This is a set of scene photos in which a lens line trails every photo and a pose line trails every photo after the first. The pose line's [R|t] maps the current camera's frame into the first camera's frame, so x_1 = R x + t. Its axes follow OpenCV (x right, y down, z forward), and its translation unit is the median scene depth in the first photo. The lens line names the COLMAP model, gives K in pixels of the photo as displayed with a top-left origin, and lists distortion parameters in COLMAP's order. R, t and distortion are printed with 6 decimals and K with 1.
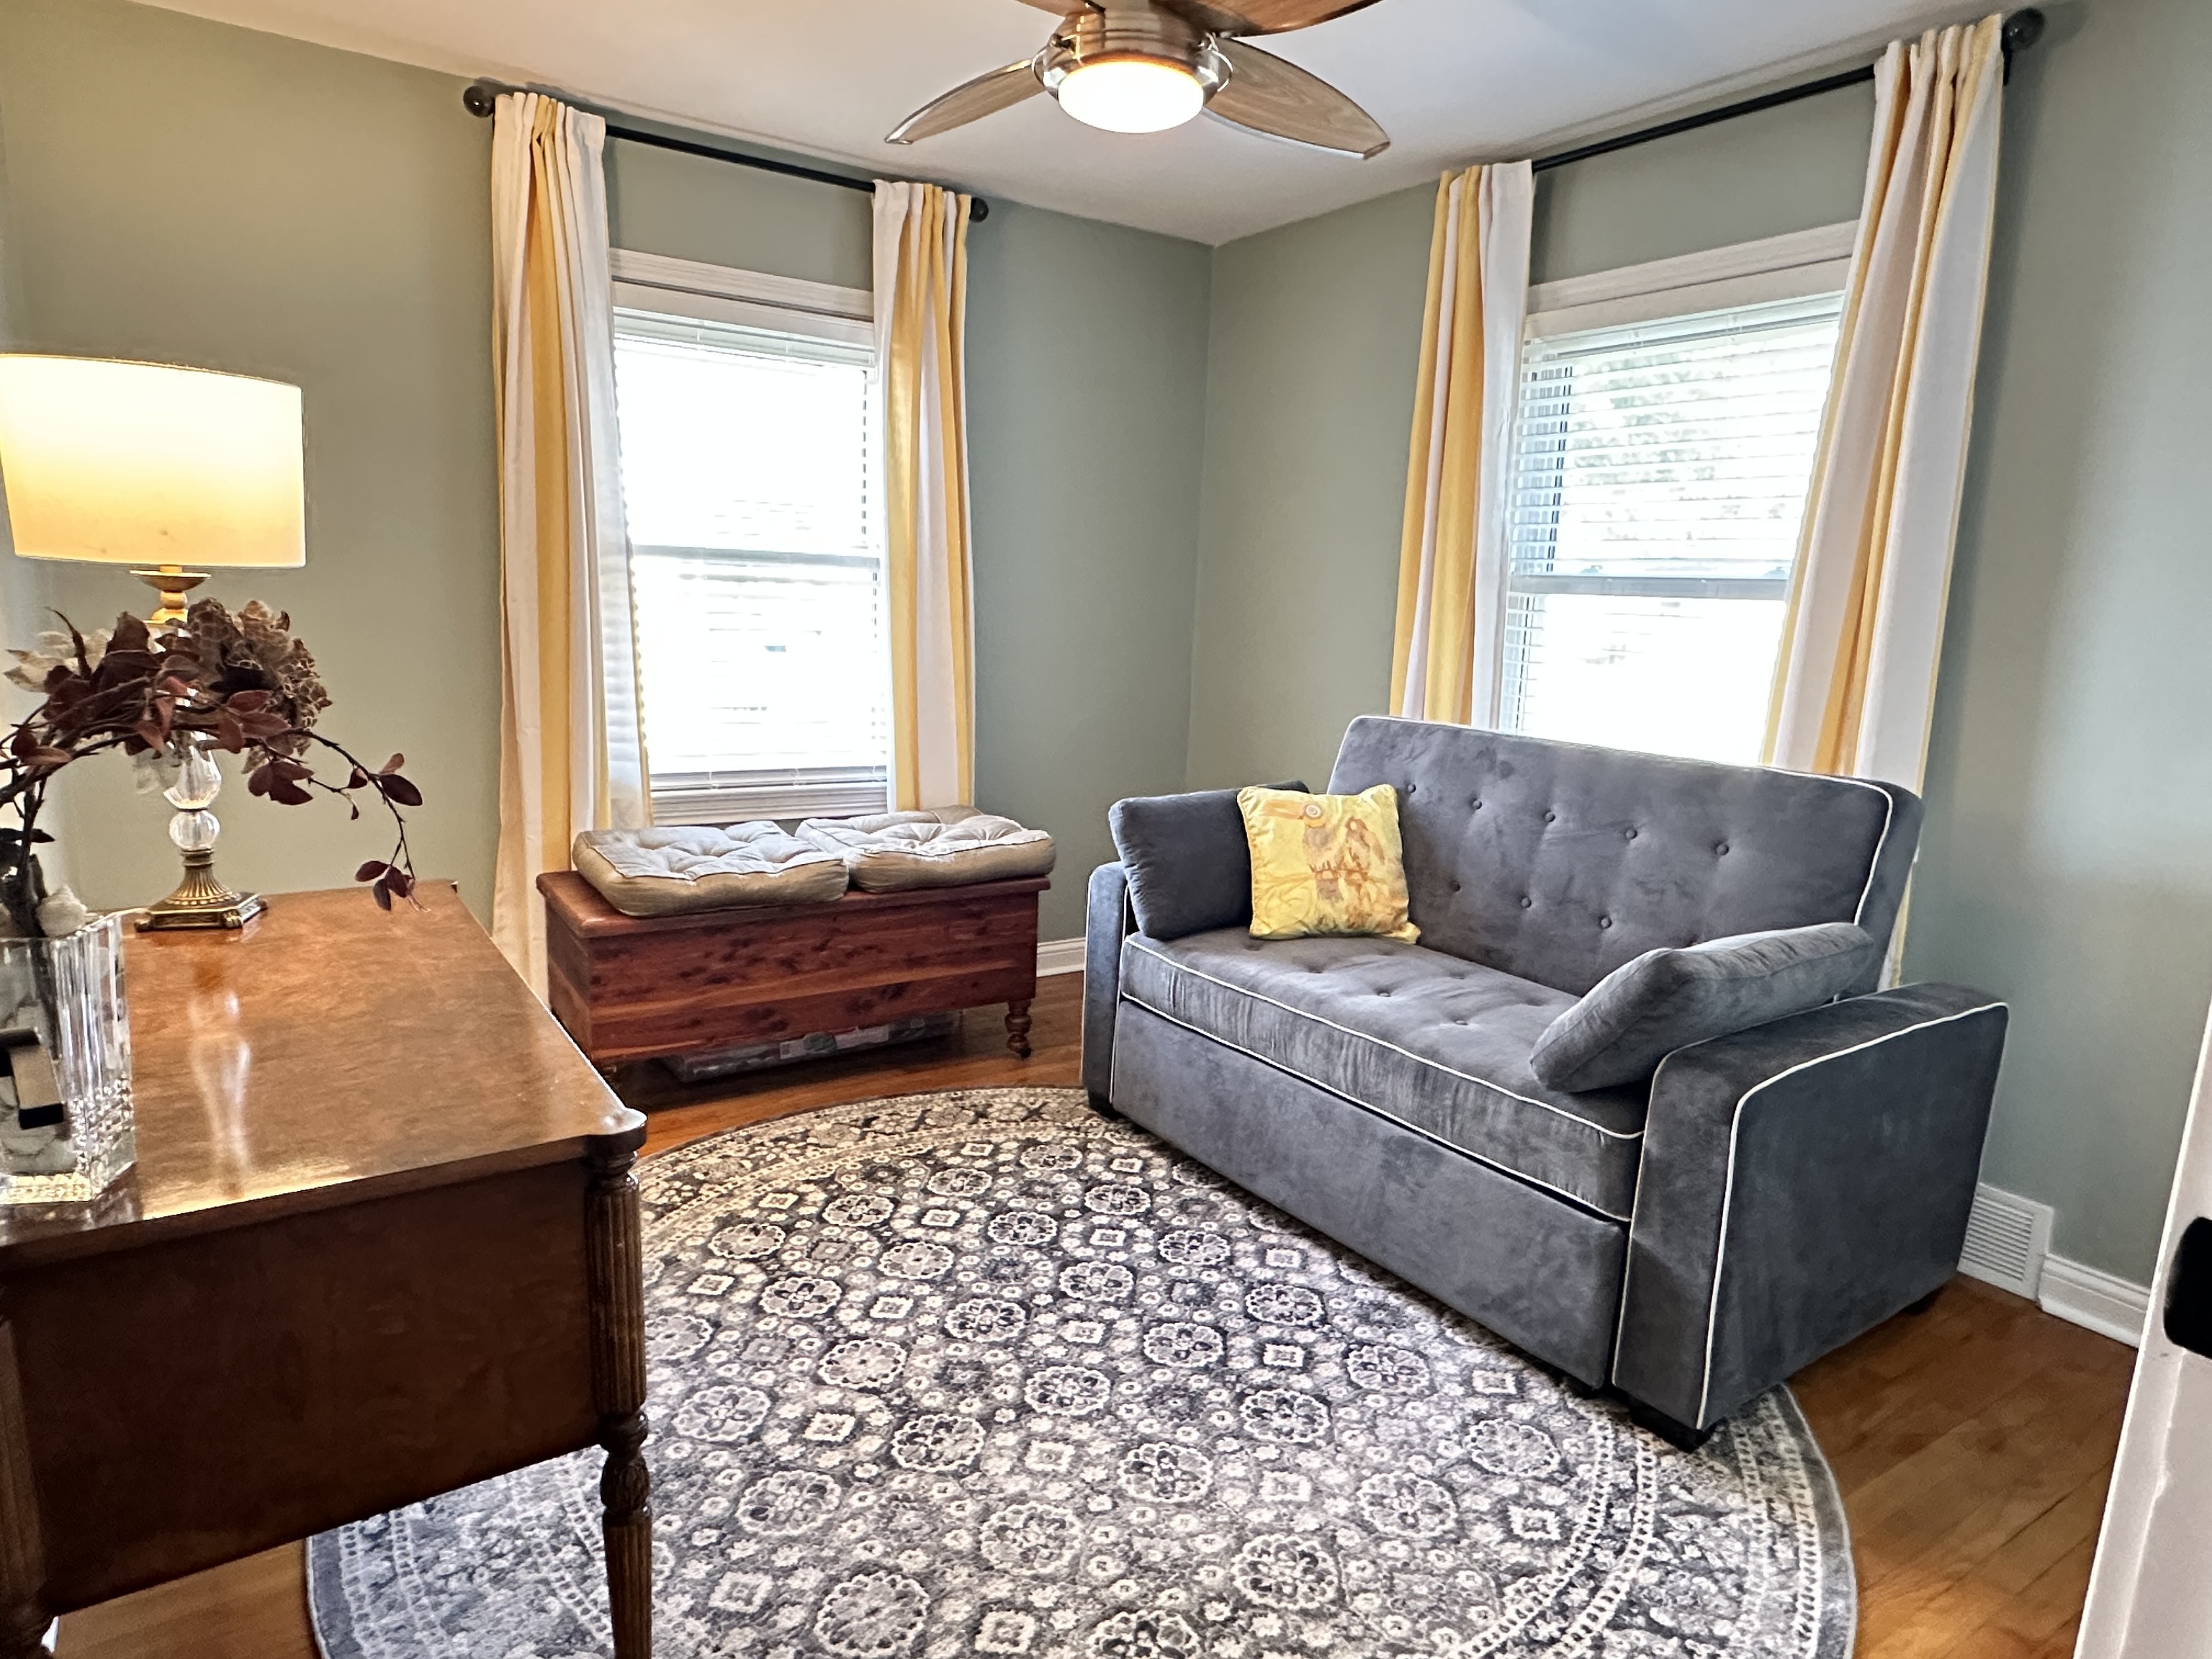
lens RADIAL K [[1345.4, 0, 1104.8], [0, 1345.4, 838.5], [0, 0, 1]] dist [0.001190, 0.000170]
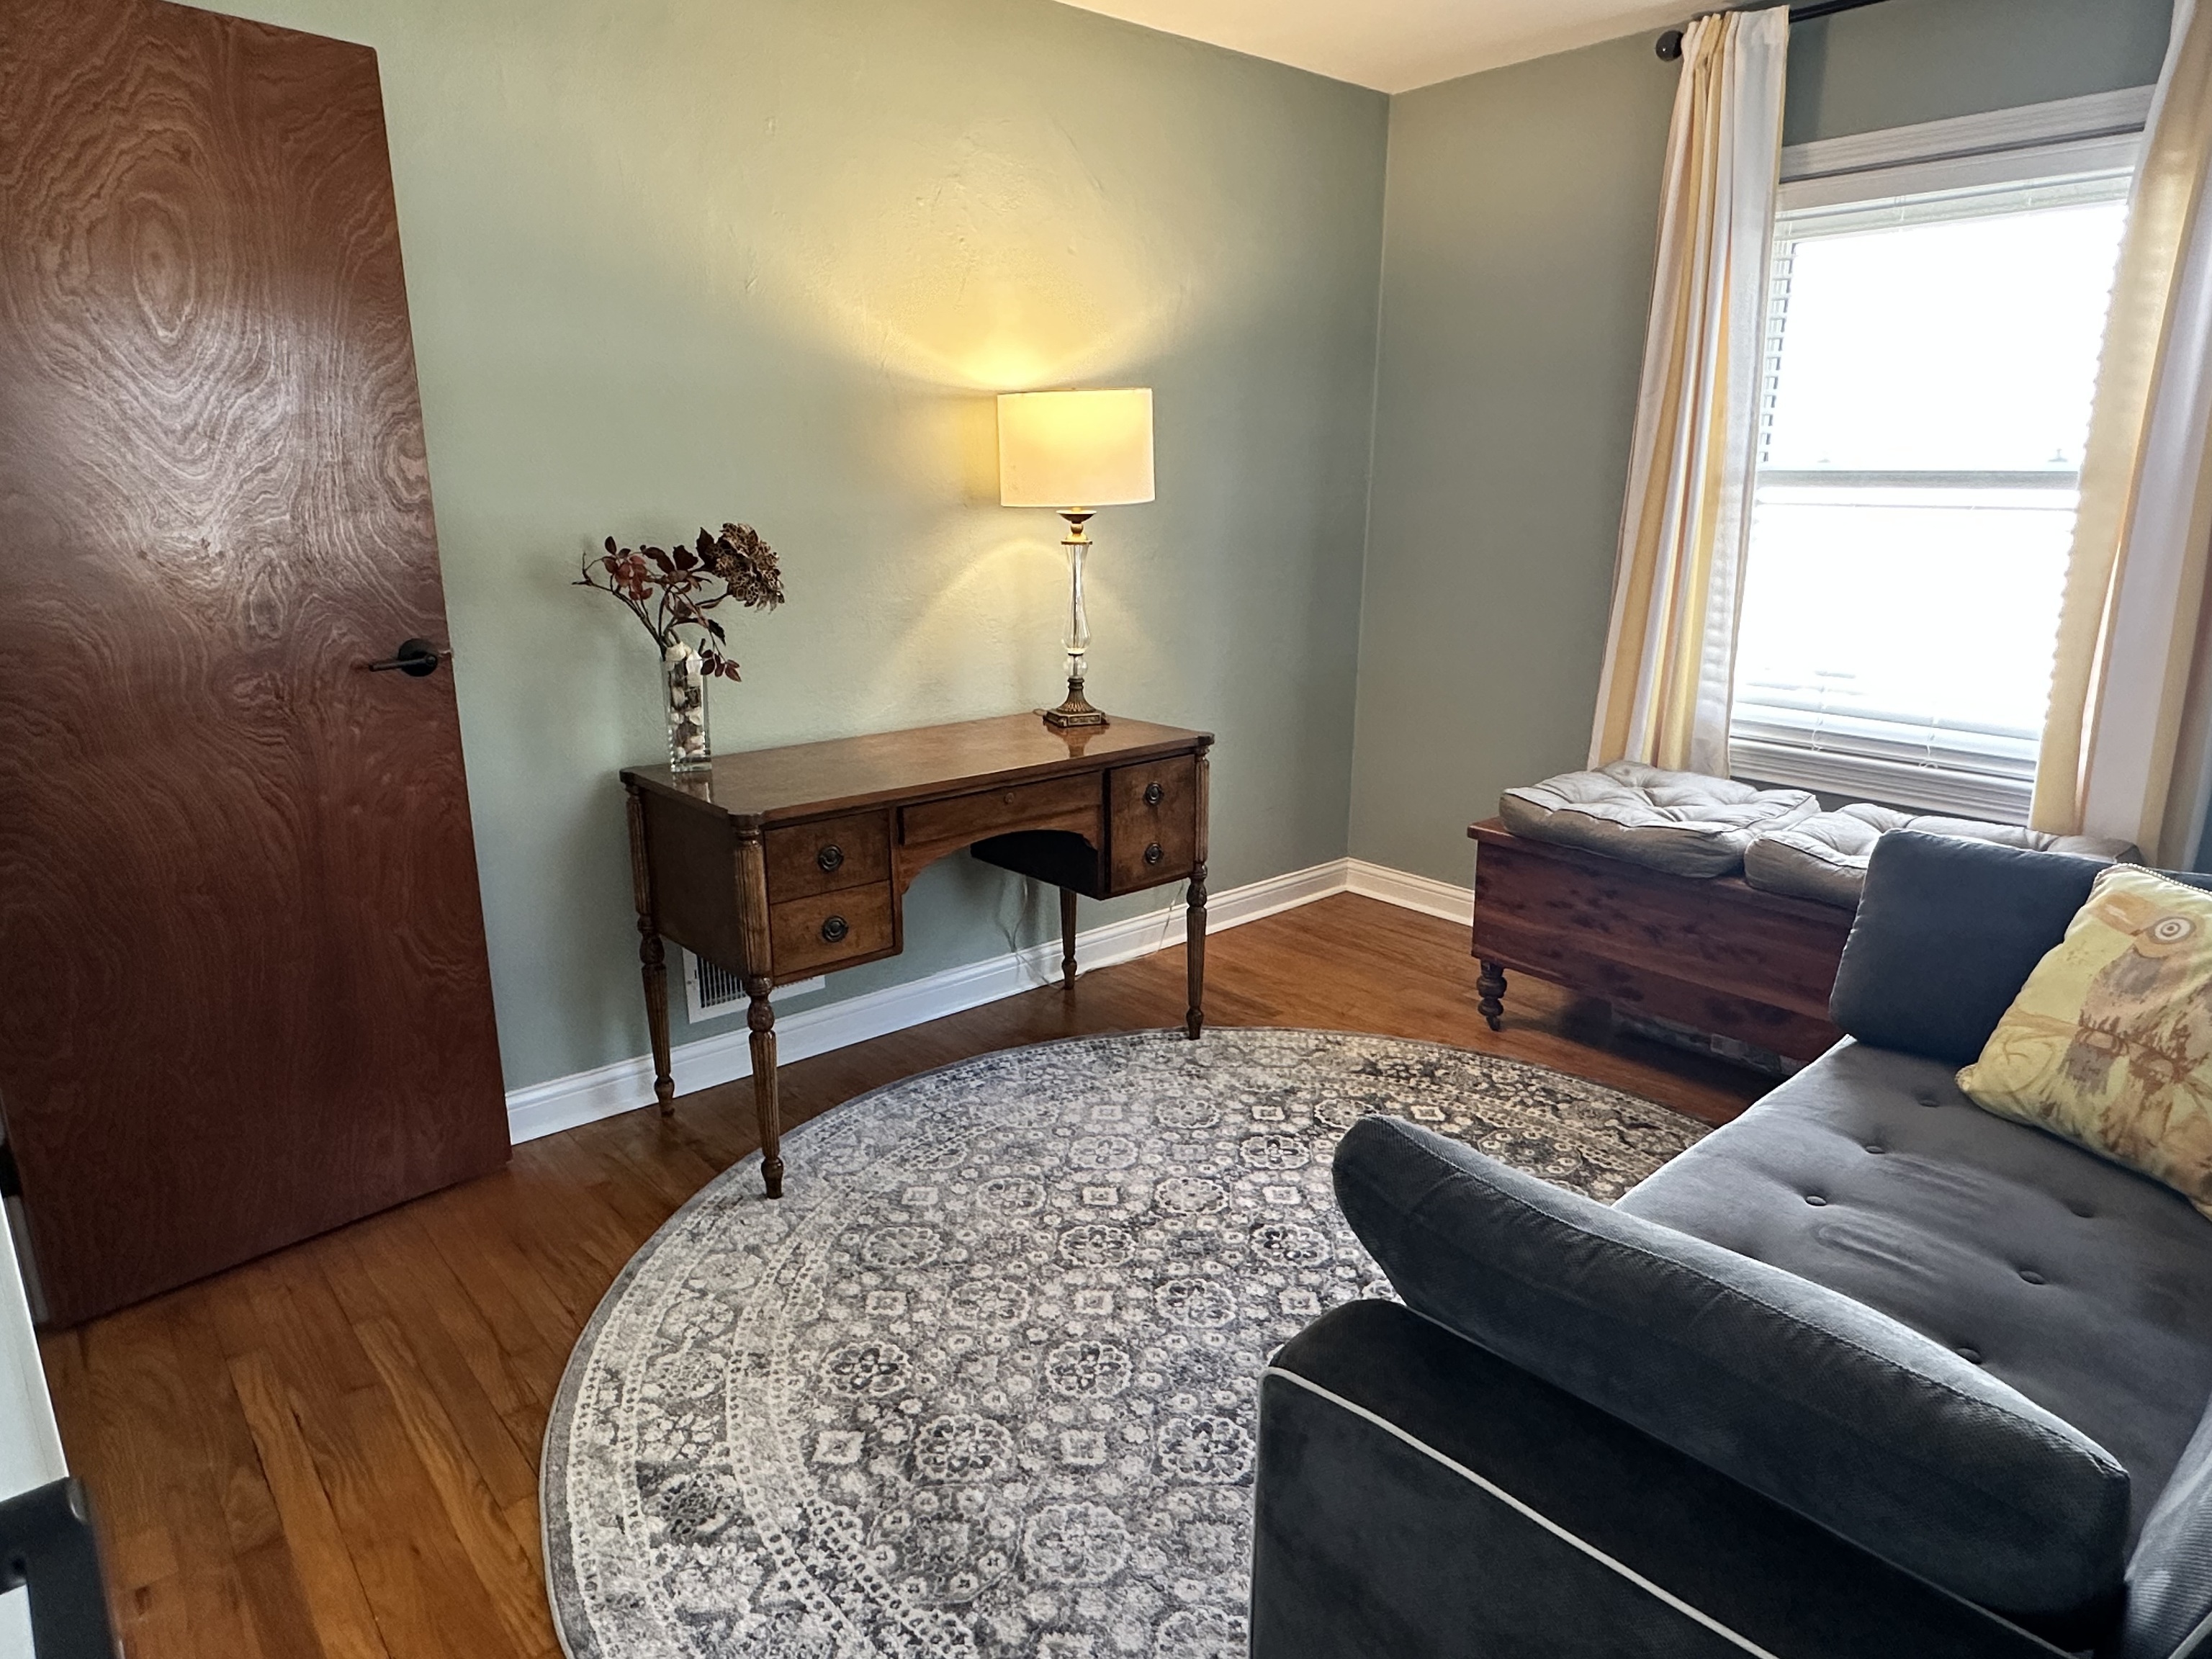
lens RADIAL K [[1332.0, 0, 1089.8], [0, 1332.0, 848.6], [0, 0, 1]] dist [-0.003039, -0.004089]
pose [[0.115908, 0.227574, -0.966838, 0.661994], [-0.180410, 0.962031, 0.204814, -0.089257], [0.976738, 0.150687, 0.152564, 0.545051]]
